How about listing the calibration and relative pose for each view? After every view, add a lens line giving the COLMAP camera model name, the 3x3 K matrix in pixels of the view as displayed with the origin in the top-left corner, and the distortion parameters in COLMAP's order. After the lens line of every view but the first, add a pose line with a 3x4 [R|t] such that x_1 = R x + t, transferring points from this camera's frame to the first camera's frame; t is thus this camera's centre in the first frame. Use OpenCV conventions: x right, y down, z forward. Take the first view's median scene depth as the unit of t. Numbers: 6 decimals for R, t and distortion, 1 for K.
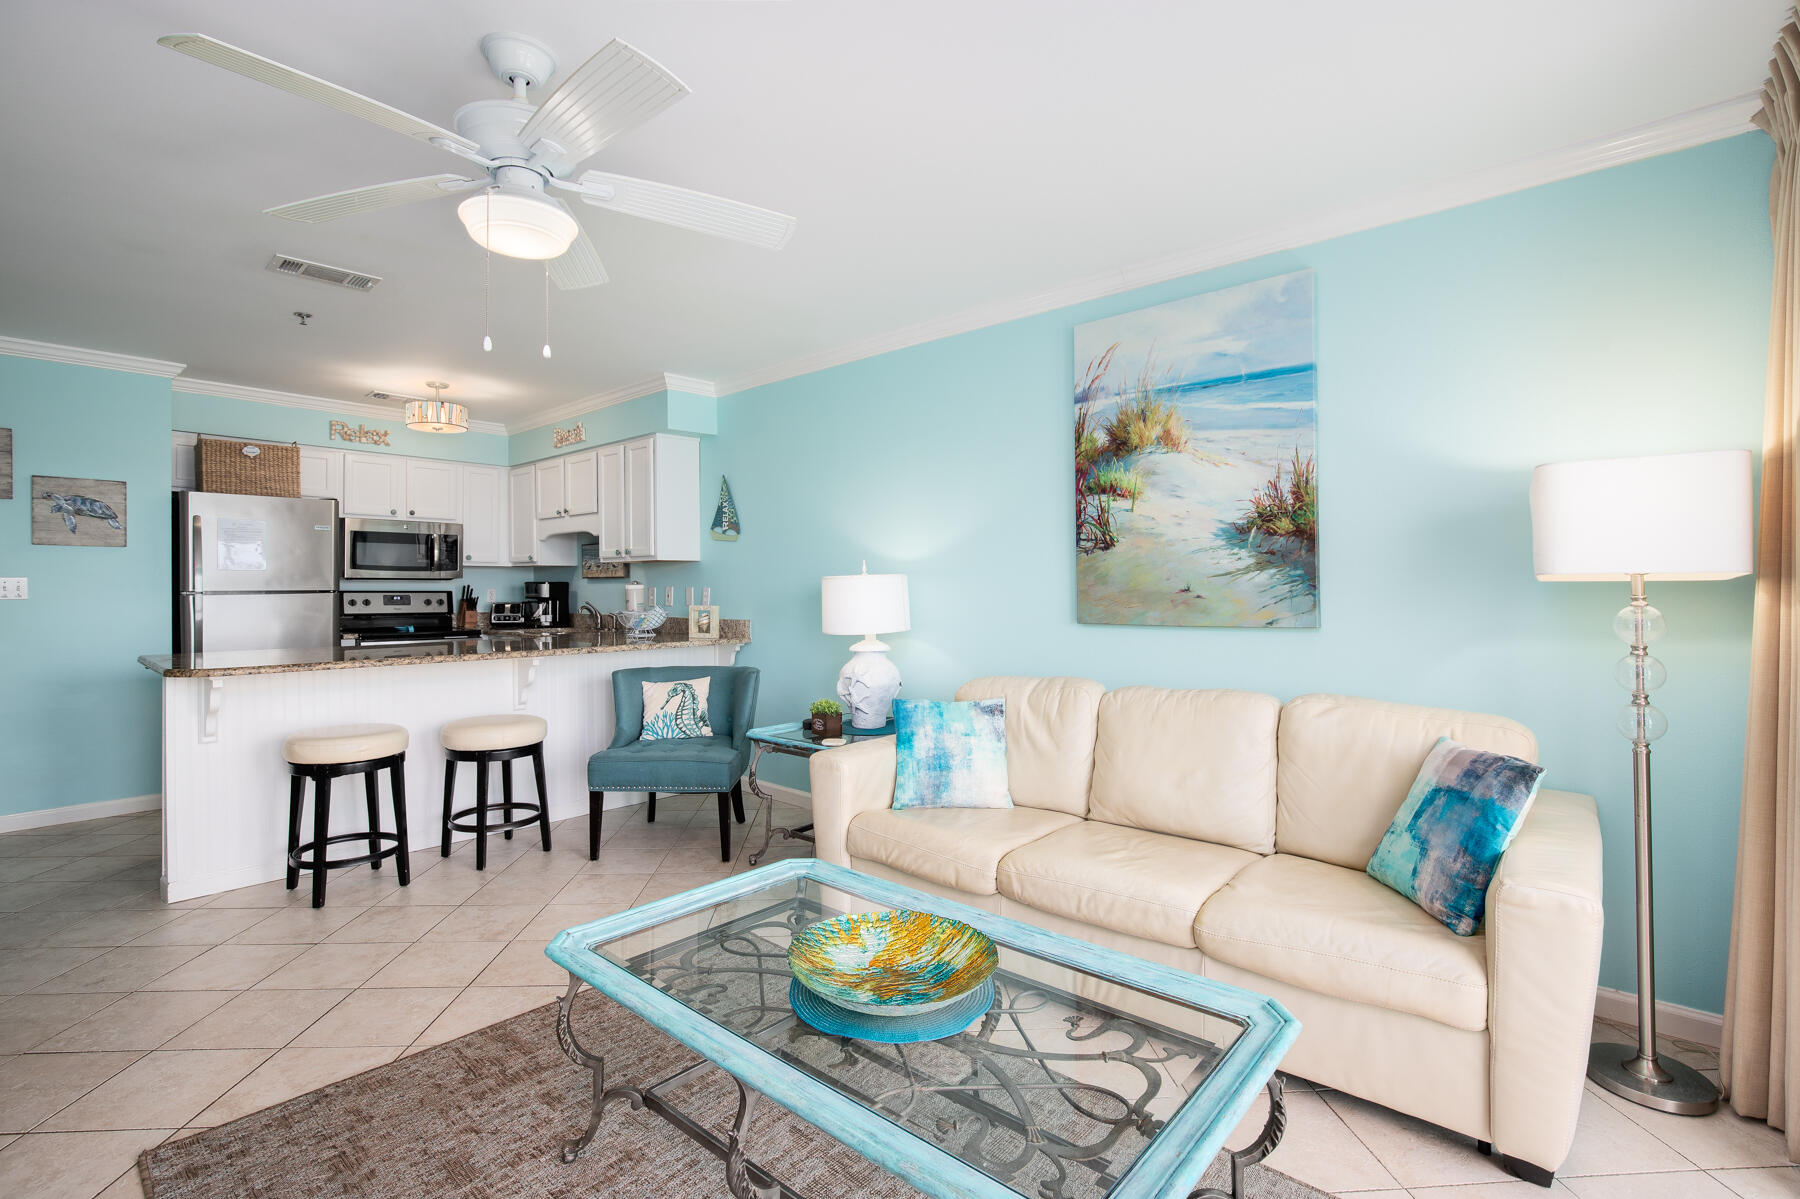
lens RADIAL K [[830.7, 0, 904.3], [0, 830.7, 586.9], [0, 0, 1]] dist [-0.019478, 0.002911]
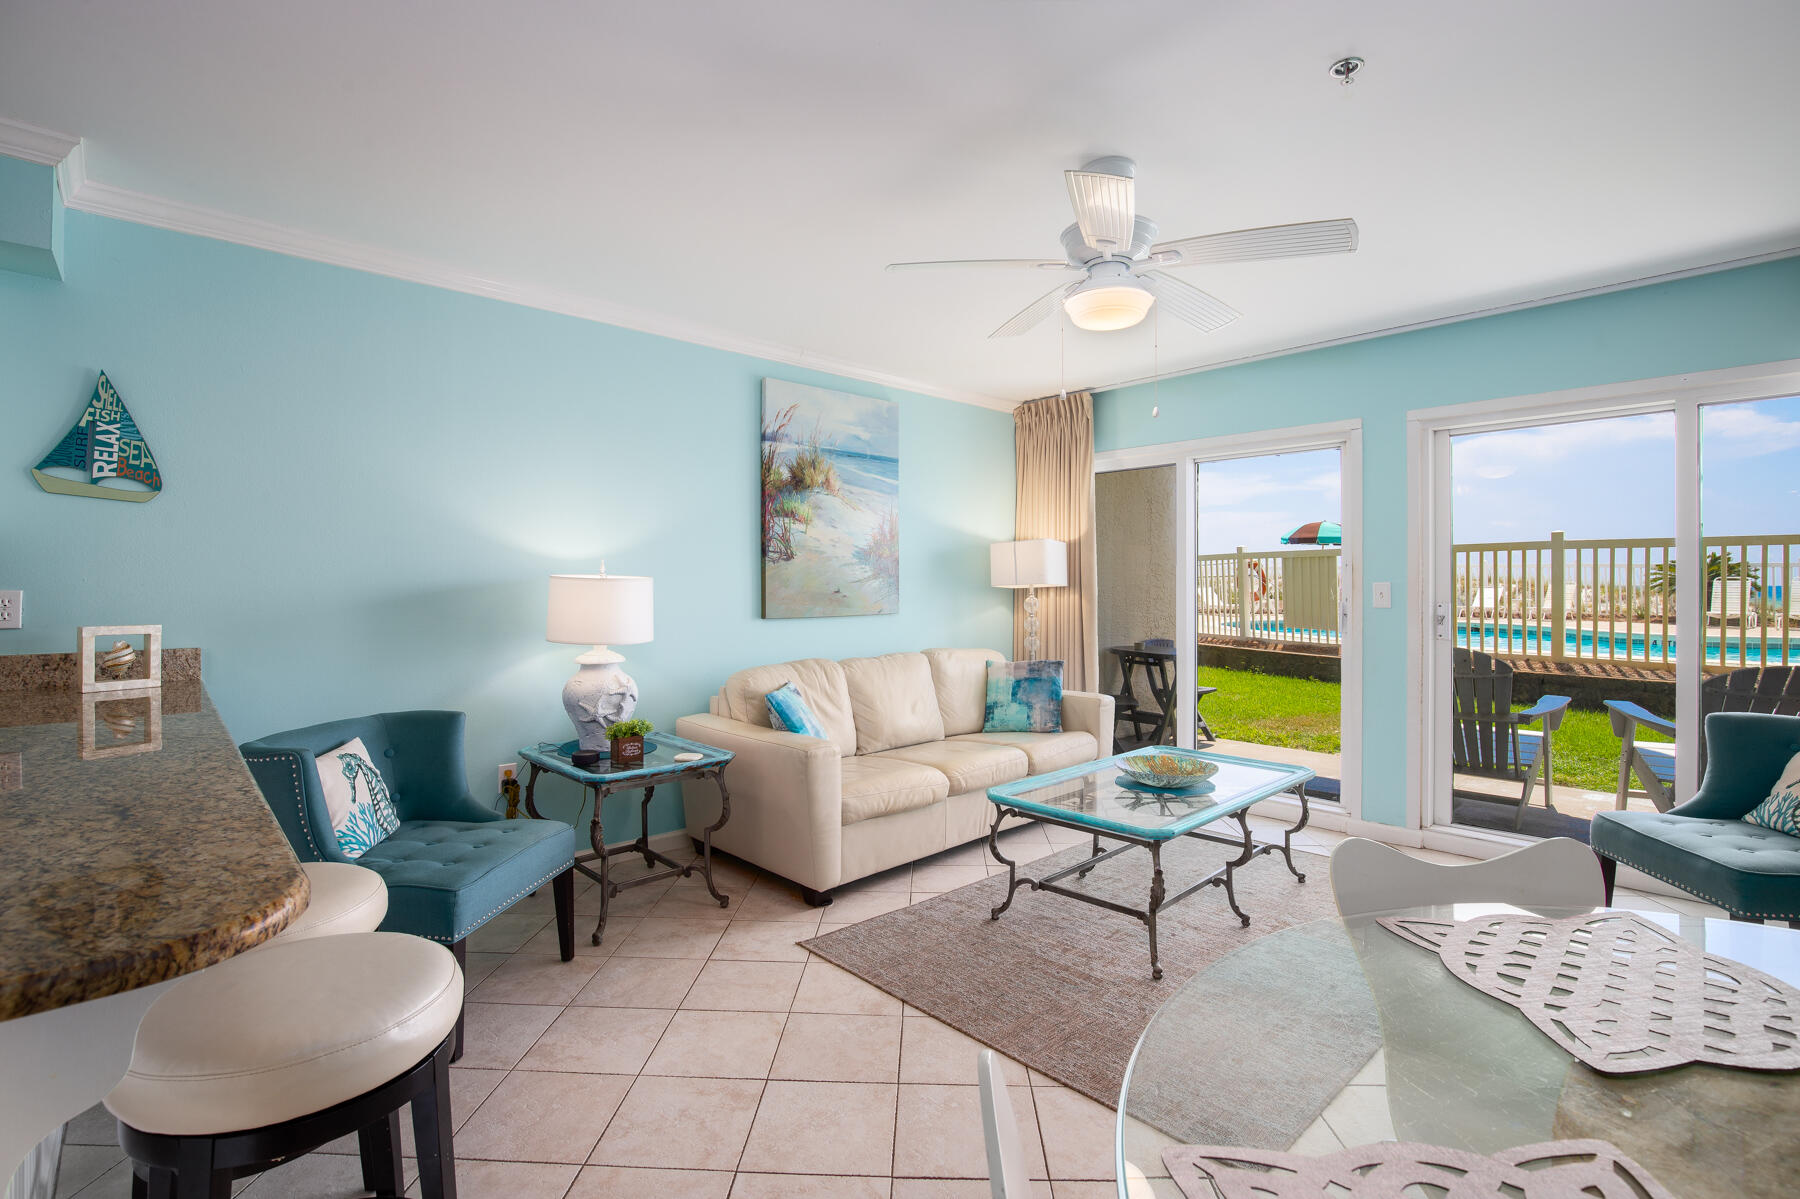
lens RADIAL K [[830.7, 0, 902.0], [0, 830.7, 576.0], [0, 0, 1]] dist [-0.019478, 0.002911]
pose [[0.089319, 0.015161, 0.995888, -0.792112], [-0.002216, 0.999885, -0.015023, -0.001381], [-0.996001, -0.000865, 0.089342, 0.544863]]
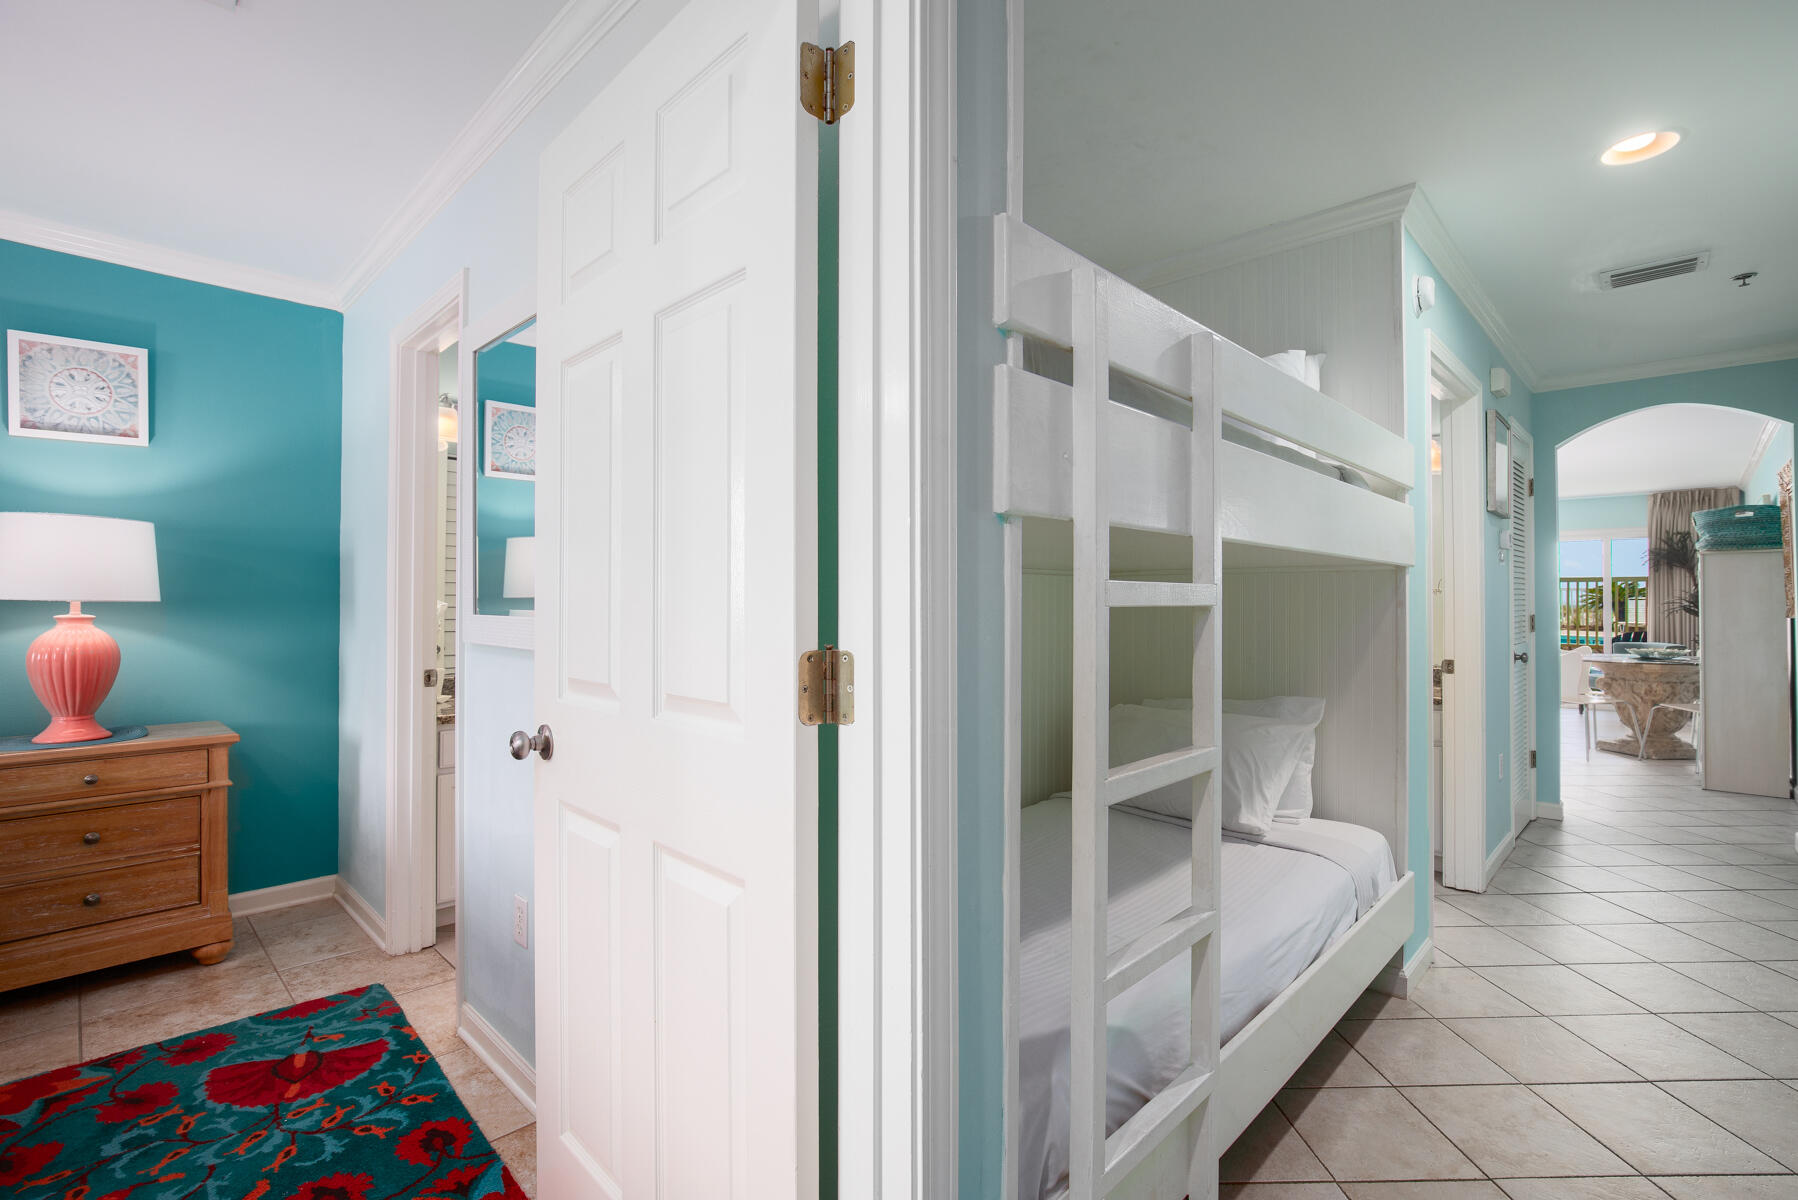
lens RADIAL K [[829.7, 0, 896.1], [0, 829.7, 588.4], [0, 0, 1]] dist [-0.019478, 0.002911]
pose [[0.043347, 0.024094, 0.998770, -2.255807], [-0.003054, 0.999708, -0.023984, 0.016754], [-0.999055, -0.002011, 0.043408, 1.704788]]
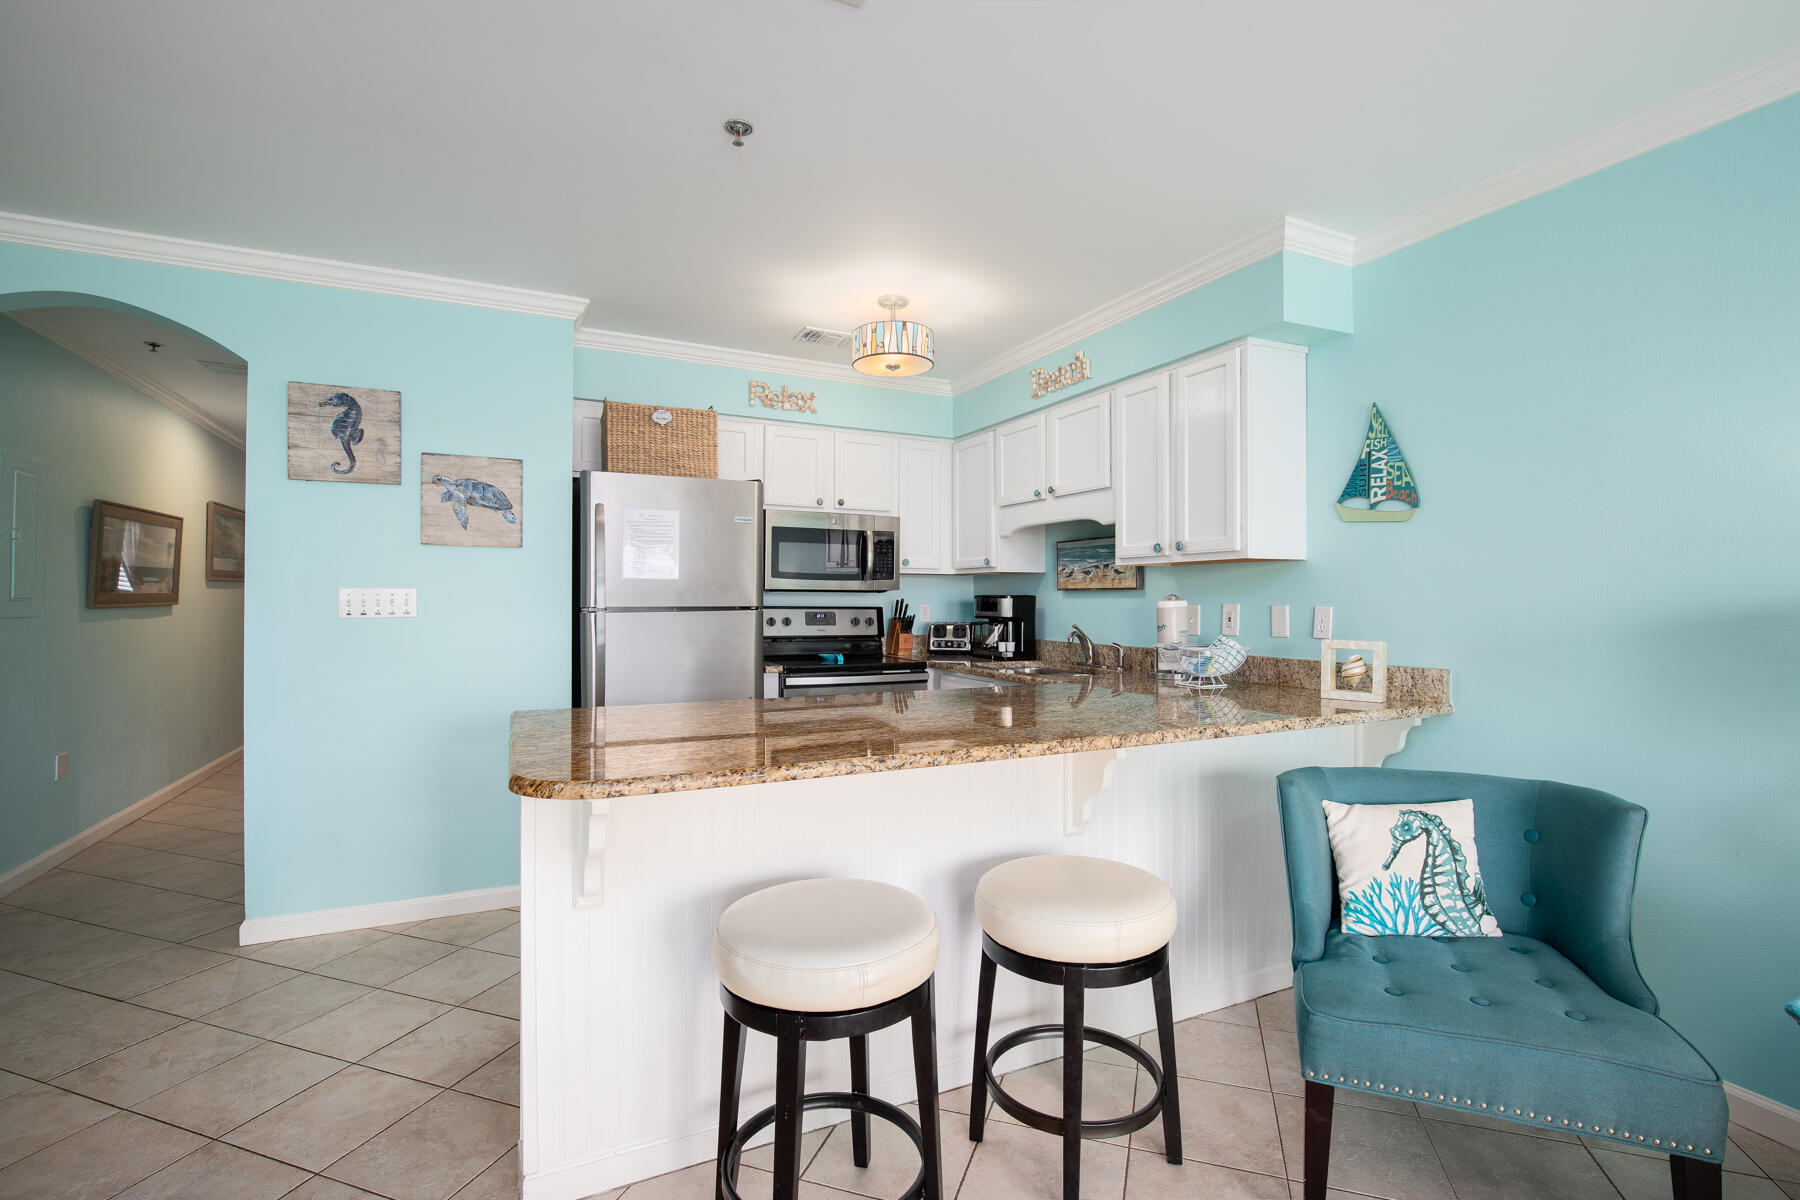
lens RADIAL K [[830.7, 0, 910.8], [0, 830.7, 591.9], [0, 0, 1]] dist [-0.019478, 0.002911]
pose [[0.928539, 0.001103, -0.371233, -0.352305], [-0.004539, 0.999955, -0.008381, -0.003668], [0.371207, 0.009467, 0.928502, 0.444762]]
